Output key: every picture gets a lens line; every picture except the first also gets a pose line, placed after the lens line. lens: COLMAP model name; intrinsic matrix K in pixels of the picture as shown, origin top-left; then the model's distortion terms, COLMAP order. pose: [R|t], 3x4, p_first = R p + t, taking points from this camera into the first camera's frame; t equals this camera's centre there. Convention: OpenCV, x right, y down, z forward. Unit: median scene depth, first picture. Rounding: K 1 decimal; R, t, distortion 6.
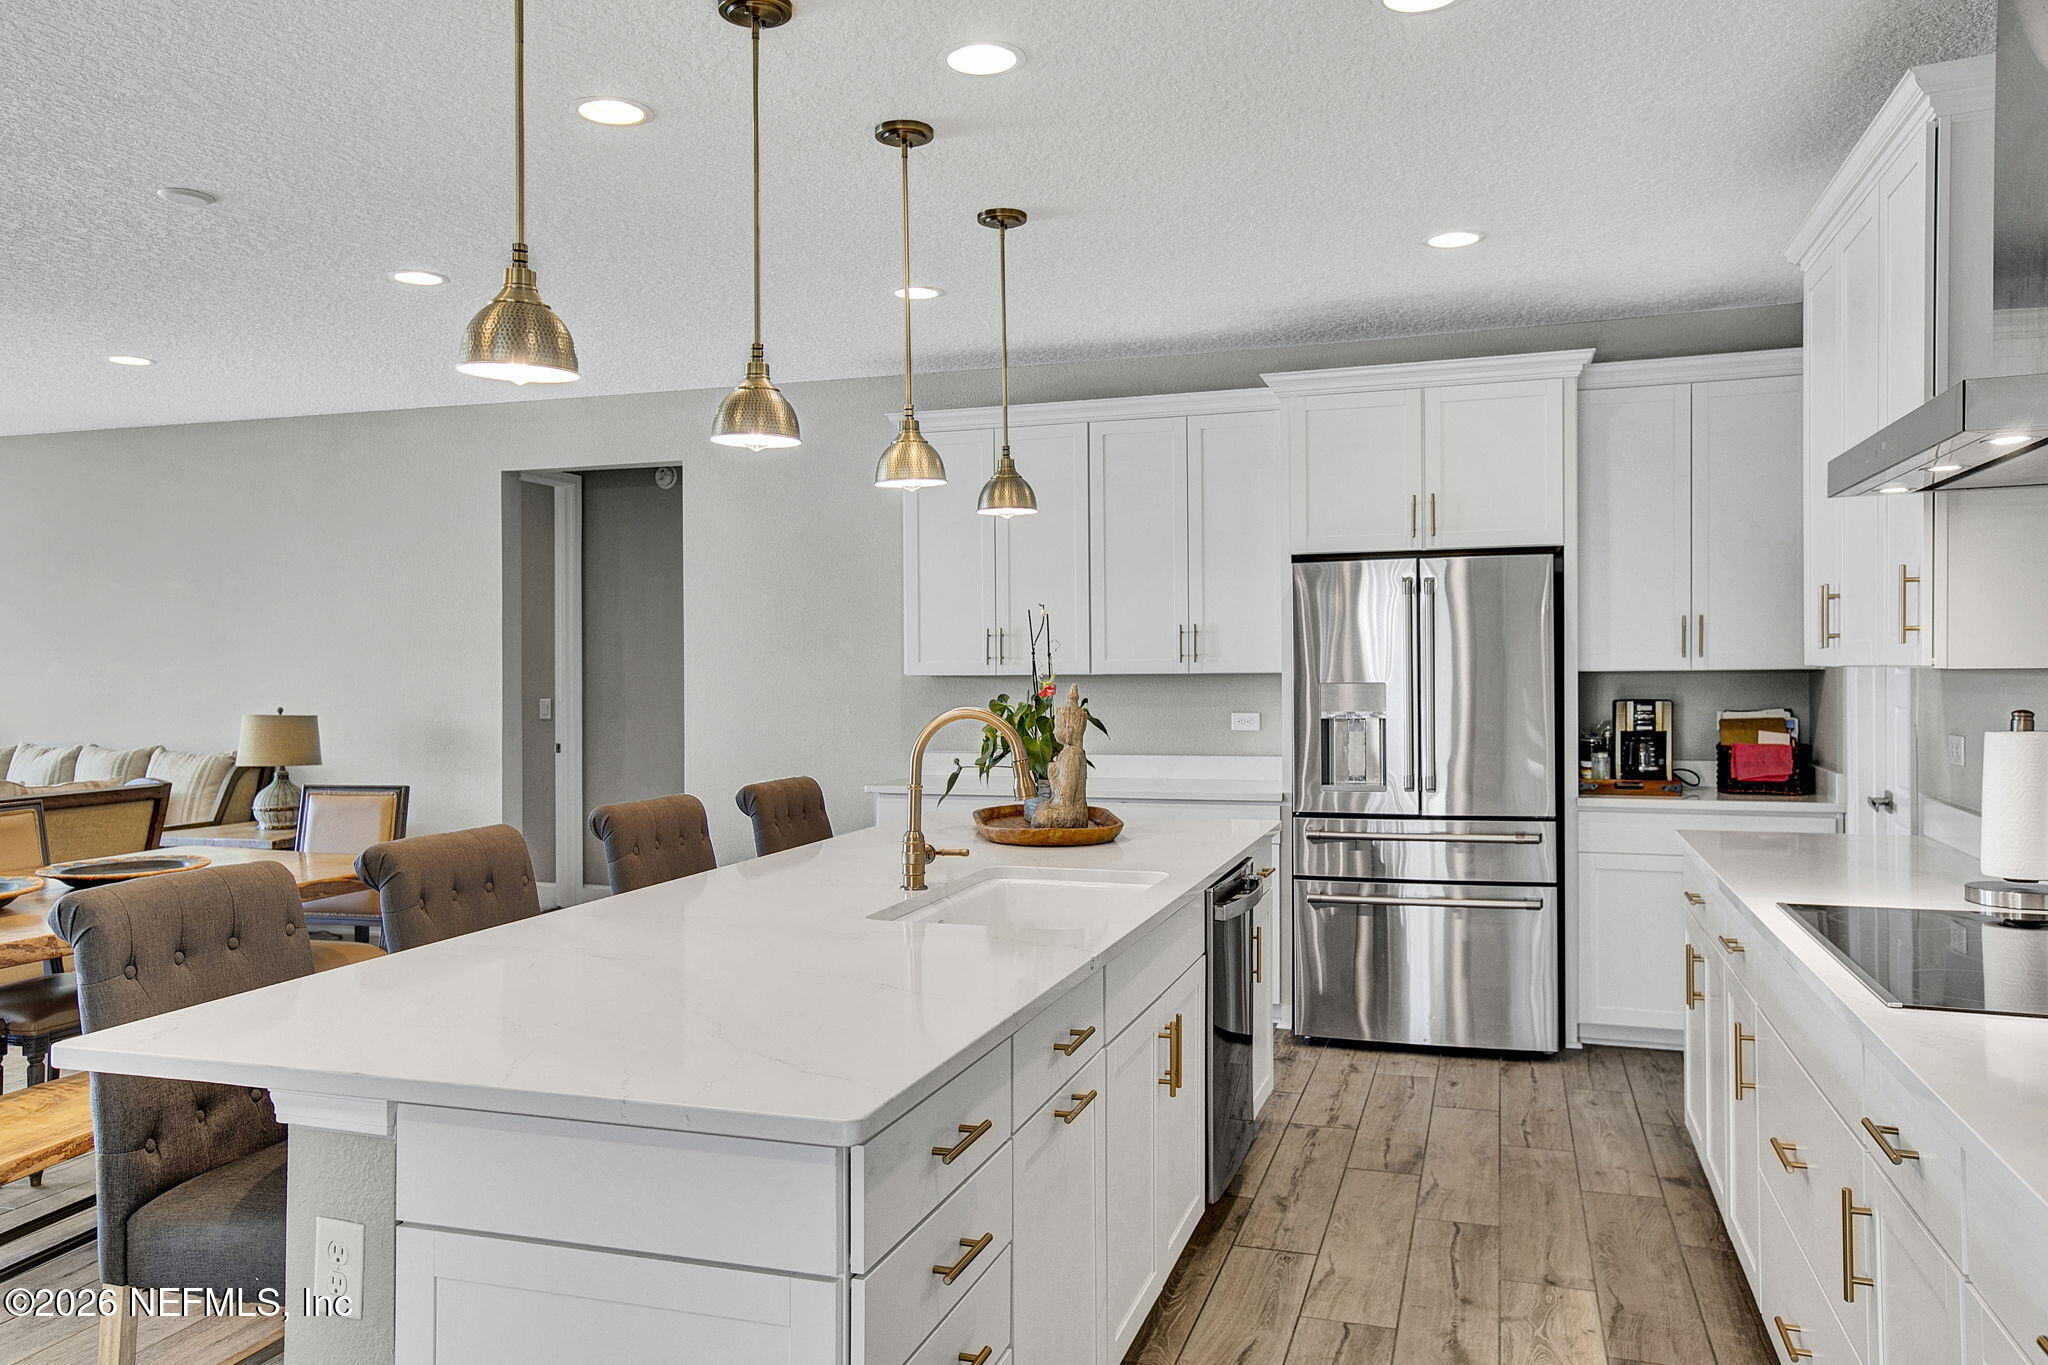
lens RADIAL K [[1531.9, 0, 988.0], [0, 1531.9, 668.7], [0, 0, 1]] dist [0.075994, 0.001314]
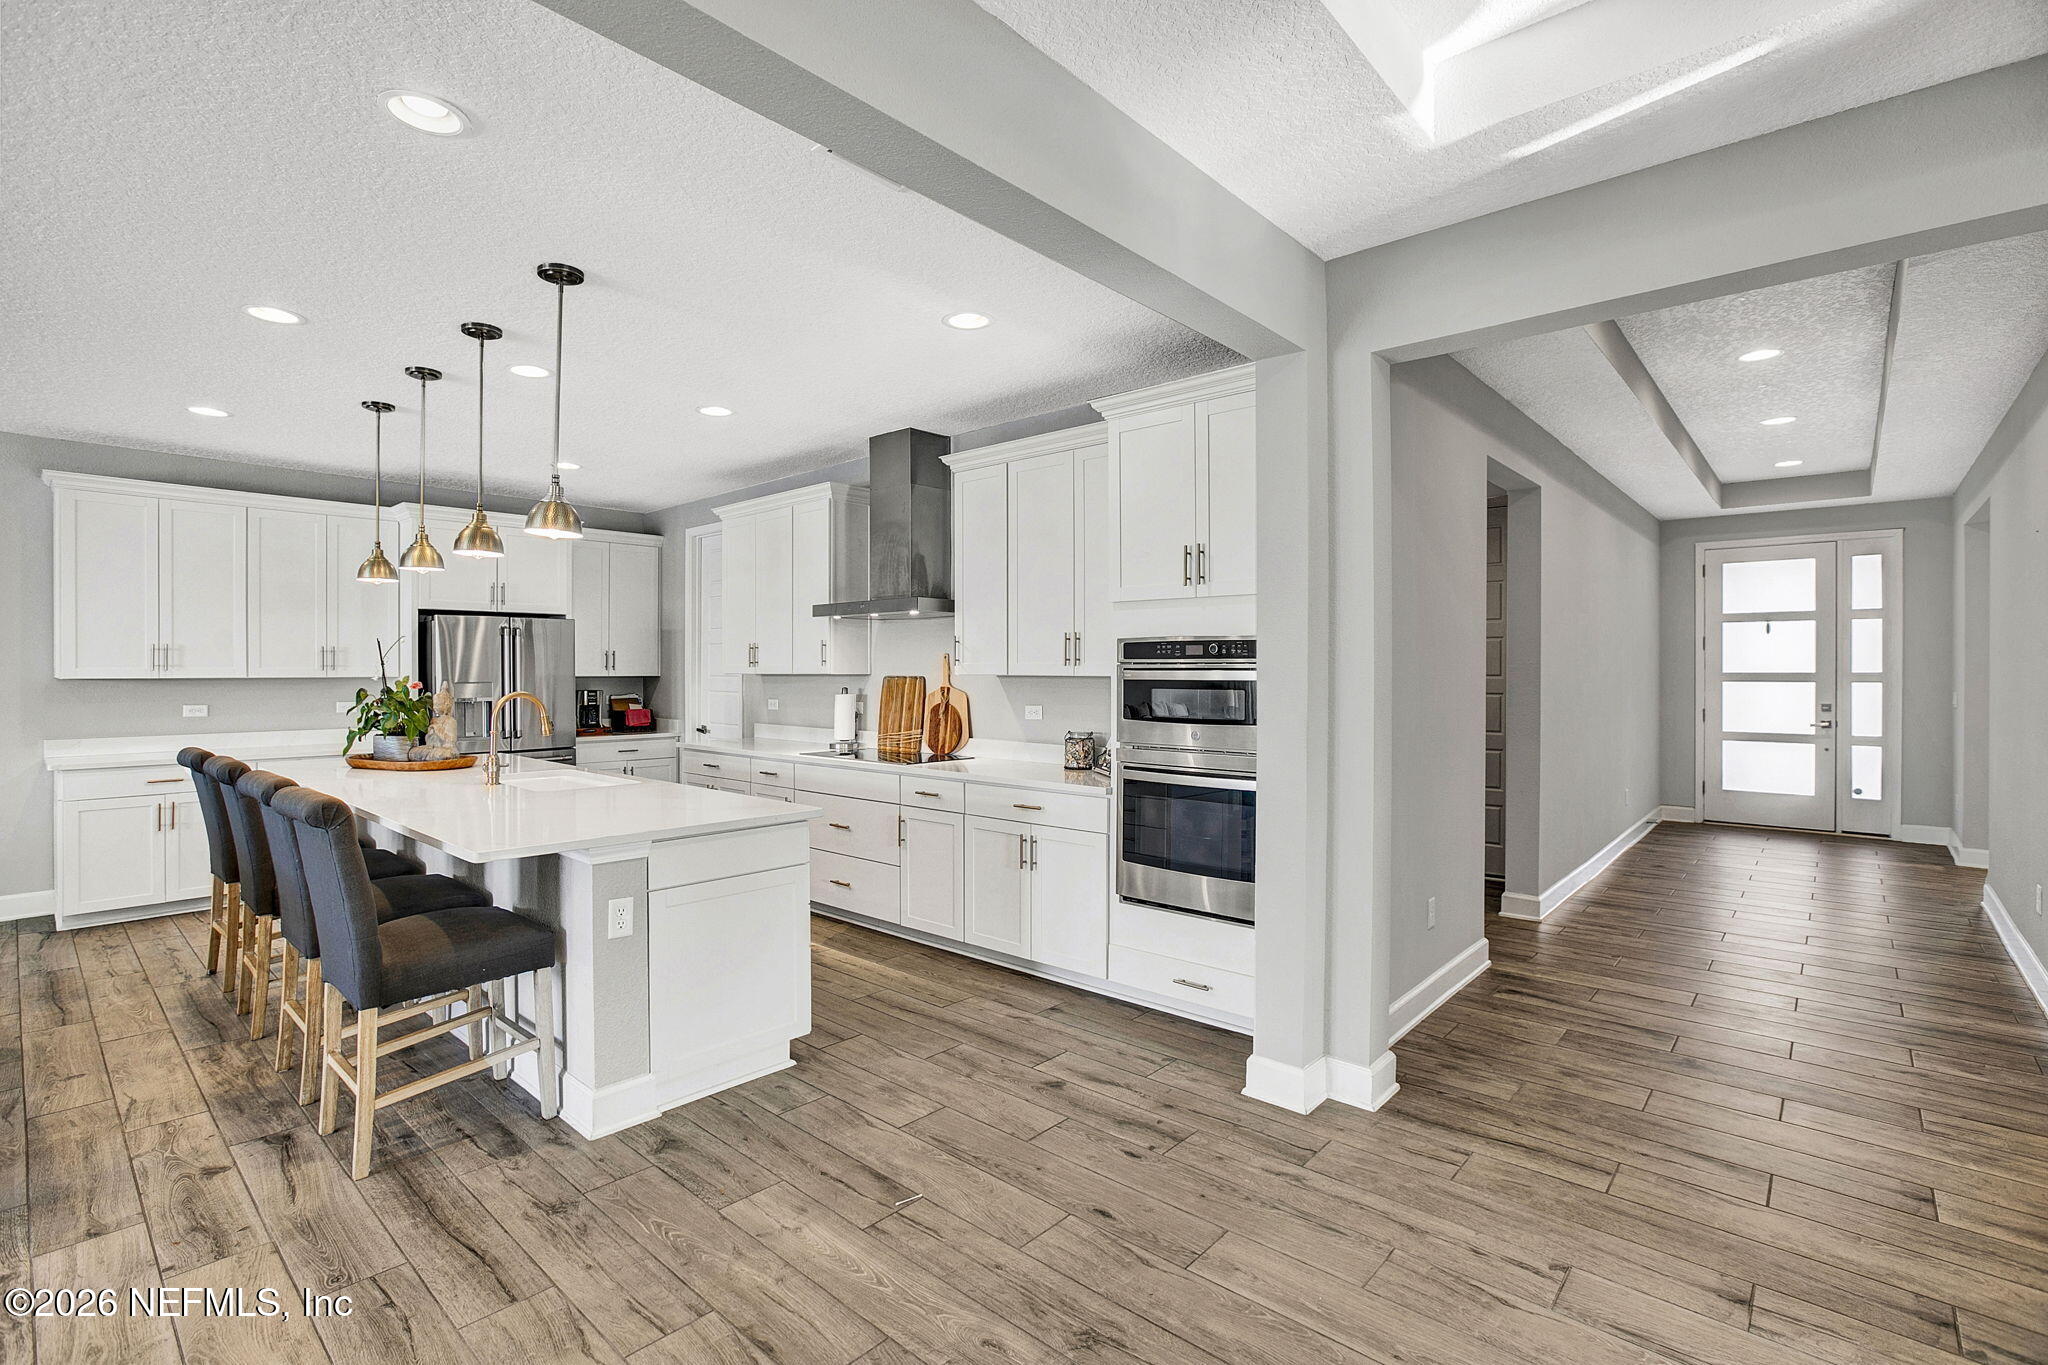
lens RADIAL K [[892.8, 0, 1059.8], [0, 892.8, 681.5], [0, 0, 1]] dist [-0.002709, -0.000749]
pose [[0.377685, -0.002210, 0.925932, -0.472970], [-0.001784, 0.999994, 0.003115, 0.003521], [-0.925932, -0.002828, 0.377678, -0.049047]]
